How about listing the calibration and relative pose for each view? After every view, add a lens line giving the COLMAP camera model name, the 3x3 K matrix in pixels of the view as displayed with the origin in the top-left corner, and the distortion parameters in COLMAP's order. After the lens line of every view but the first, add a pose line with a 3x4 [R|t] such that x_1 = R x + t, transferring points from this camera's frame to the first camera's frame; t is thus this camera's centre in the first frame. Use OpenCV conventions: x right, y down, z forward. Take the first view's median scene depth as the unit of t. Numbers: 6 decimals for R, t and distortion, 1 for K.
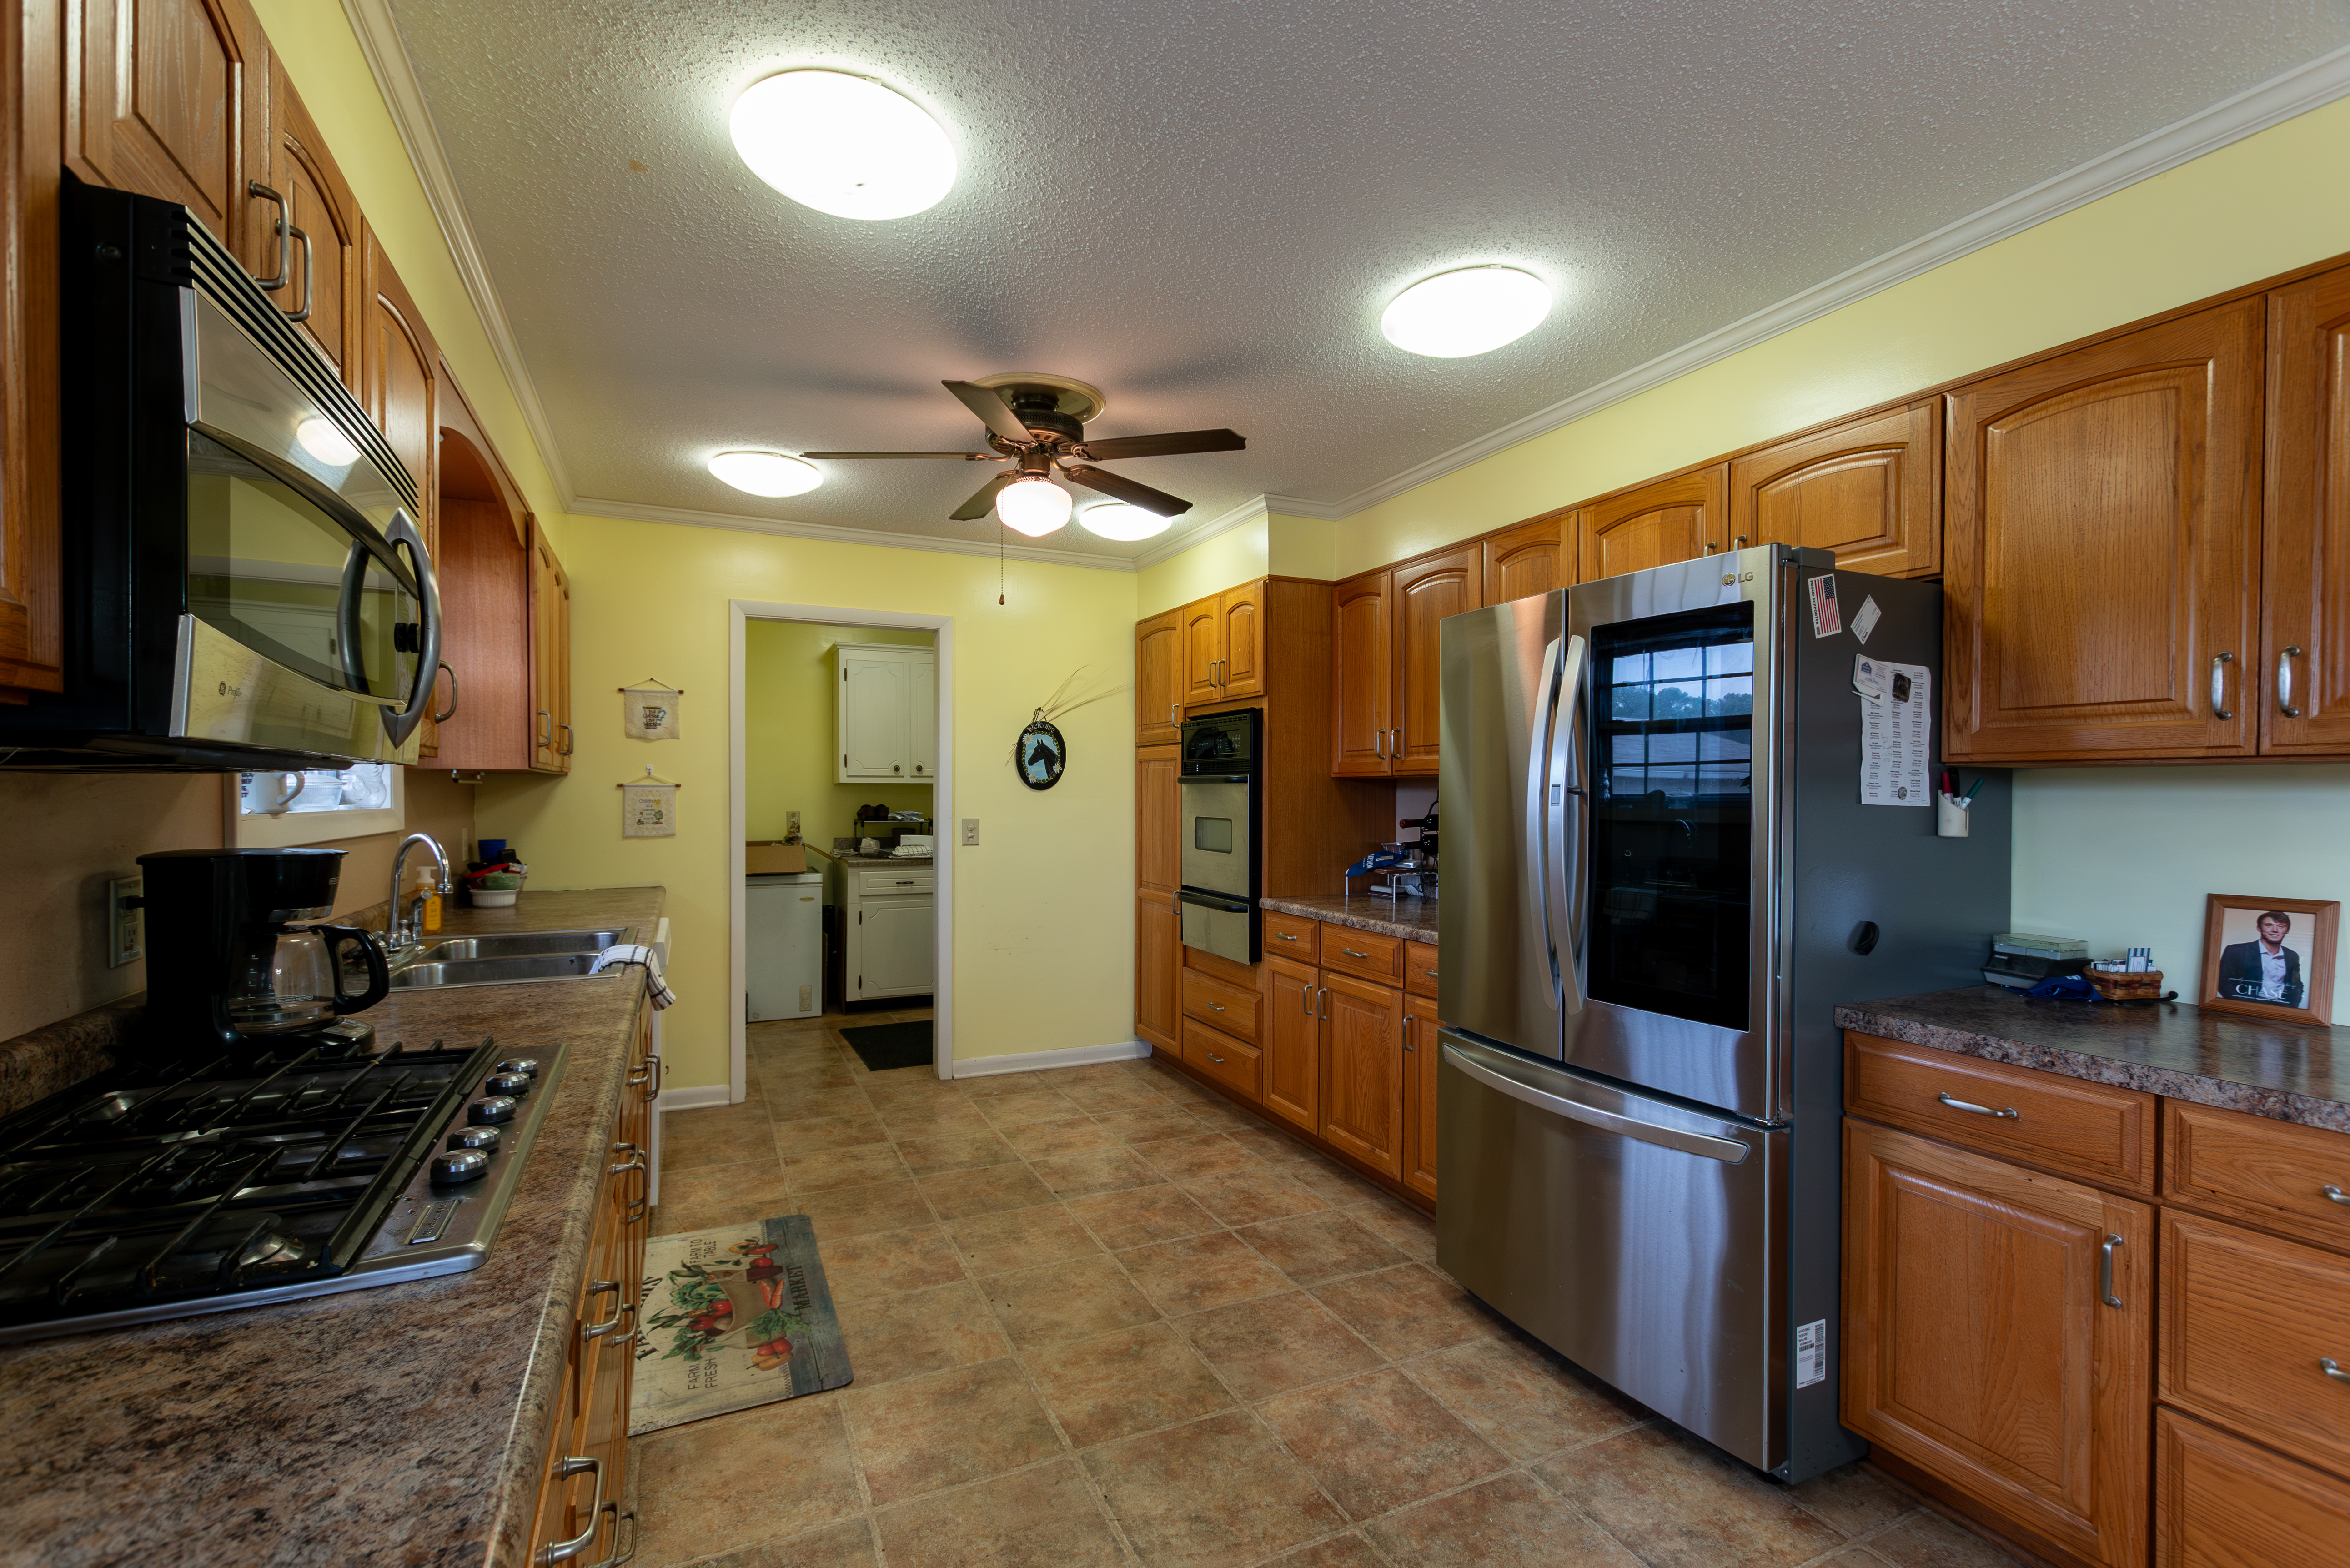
lens RADIAL K [[1066.3, 0, 1160.0], [0, 1066.3, 803.0], [0, 0, 1]] dist [0.016290, -0.006200]
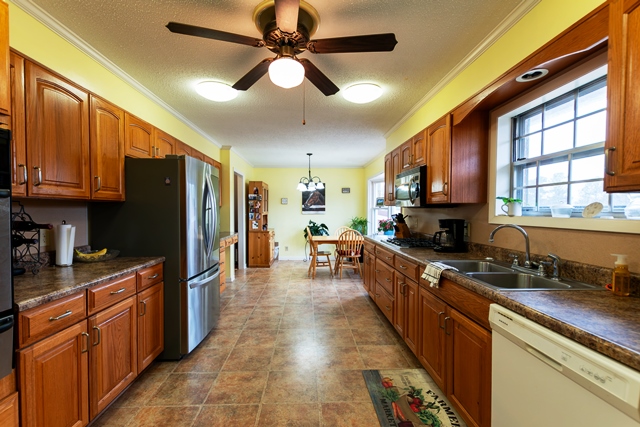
lens RADIAL K [[290.4, 0, 315.9], [0, 290.4, 218.7], [0, 0, 1]] dist [0.016290, -0.006200]
pose [[-0.925393, -0.016830, 0.378636, -0.467271], [-0.002377, 0.999252, 0.038606, -0.016321], [-0.379003, 0.034826, -0.924740, 1.803965]]
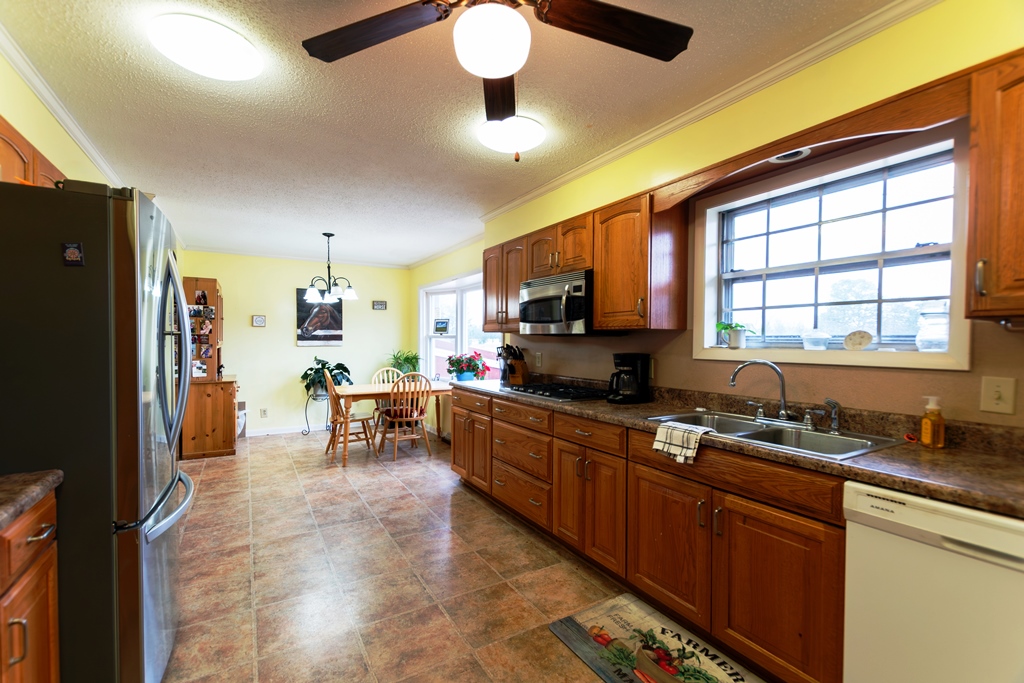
lens RADIAL K [[450.3, 0, 514.4], [0, 450.3, 349.6], [0, 0, 1]] dist [0.013115, -0.007018]
pose [[-0.993332, -0.007617, -0.115040, -0.110172], [-0.010946, 0.999538, 0.028339, -0.011658], [0.114771, 0.029409, -0.992957, 1.686377]]
